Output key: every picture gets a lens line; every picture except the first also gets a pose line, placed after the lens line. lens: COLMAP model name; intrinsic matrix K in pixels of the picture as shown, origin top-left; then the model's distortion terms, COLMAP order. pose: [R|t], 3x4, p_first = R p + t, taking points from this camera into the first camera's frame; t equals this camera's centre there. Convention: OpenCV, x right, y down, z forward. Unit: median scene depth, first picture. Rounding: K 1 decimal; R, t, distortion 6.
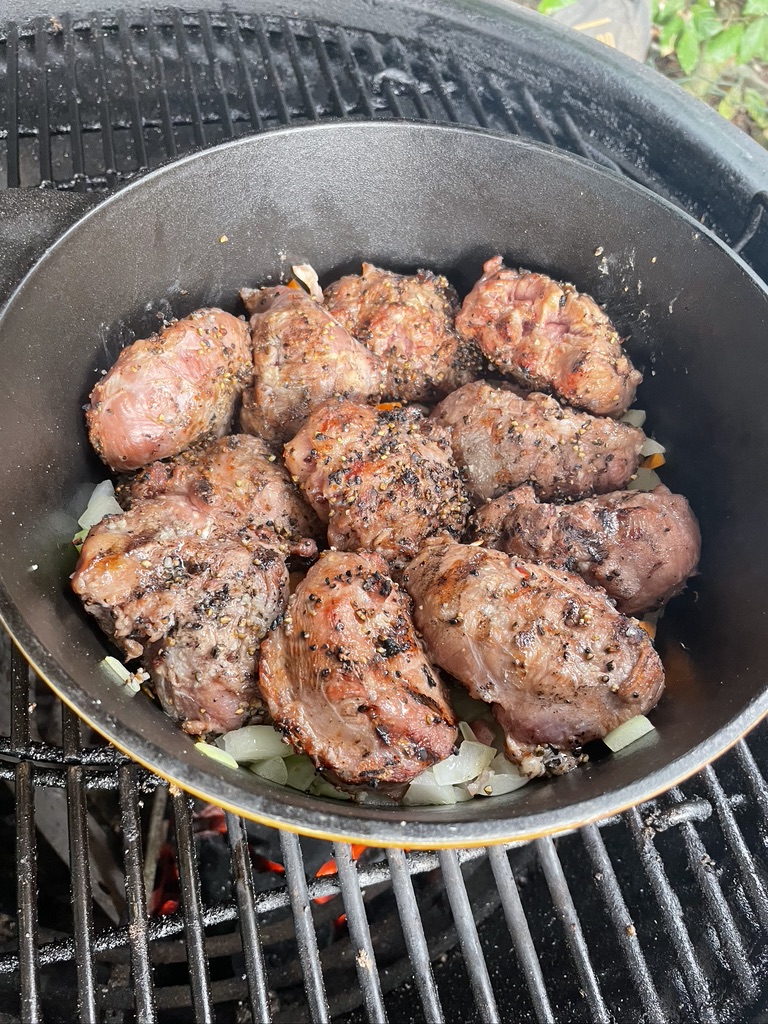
lens RADIAL K [[774.0, 0, 382.3], [0, 774.0, 489.4], [0, 0, 1]] dist [0.025834, 0.000842]
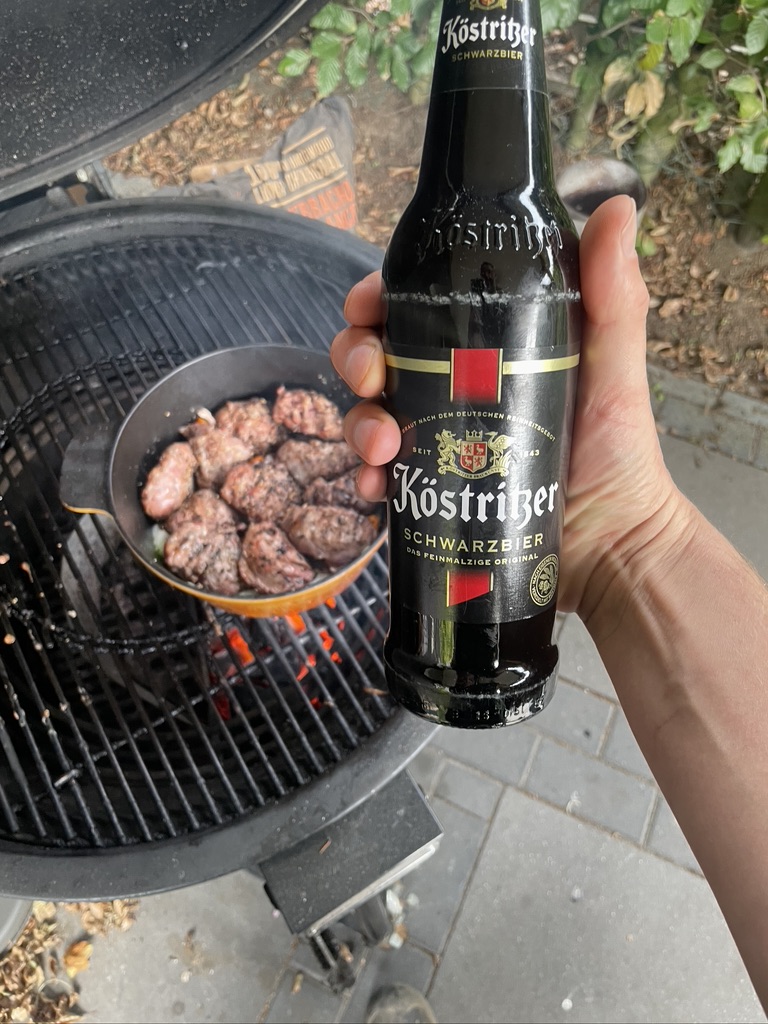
lens RADIAL K [[773.0, 0, 379.8], [0, 773.0, 509.8], [0, 0, 1]] dist [0.059765, -0.091423]
pose [[0.950530, -0.294975, 0.097377, 0.101853], [0.285149, 0.952917, 0.103151, -0.111316], [-0.123219, -0.070281, 0.989888, -1.577038]]
